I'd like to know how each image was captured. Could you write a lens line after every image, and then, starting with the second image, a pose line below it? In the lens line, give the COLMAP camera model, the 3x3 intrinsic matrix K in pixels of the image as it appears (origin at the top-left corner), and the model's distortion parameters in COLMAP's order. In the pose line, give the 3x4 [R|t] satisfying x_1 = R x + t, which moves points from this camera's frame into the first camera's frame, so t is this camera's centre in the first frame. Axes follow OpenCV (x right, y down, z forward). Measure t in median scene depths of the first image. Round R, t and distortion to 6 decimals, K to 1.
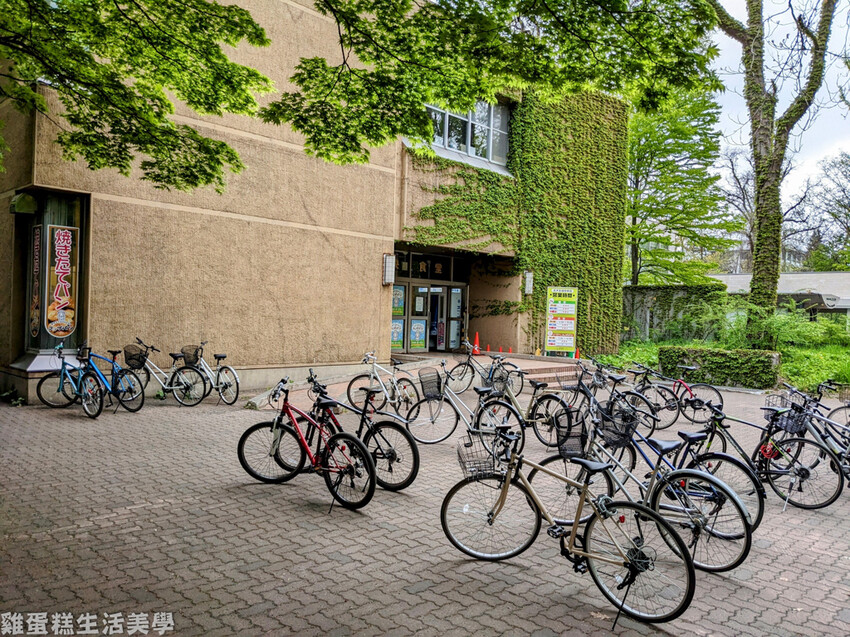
lens RADIAL K [[685.1, 0, 424.1], [0, 685.1, 319.0], [0, 0, 1]] dist [-0.006673, -0.001479]
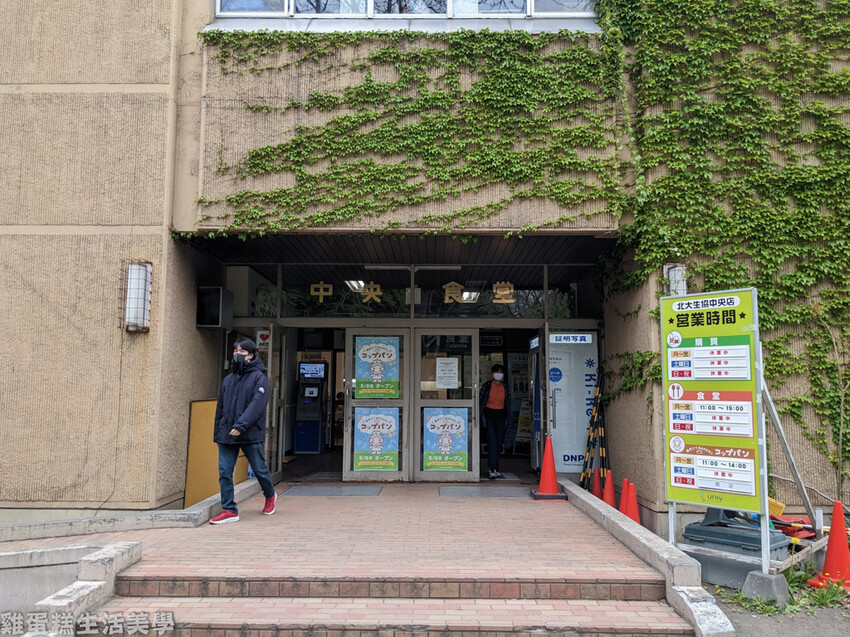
lens RADIAL K [[685.1, 0, 426.2], [0, 685.1, 318.1], [0, 0, 1]] dist [-0.006673, -0.001479]
pose [[0.677841, -0.110936, -0.726791, 0.360183], [0.013075, 0.990213, -0.138950, 0.006004], [0.735092, 0.084683, 0.672657, 0.753449]]
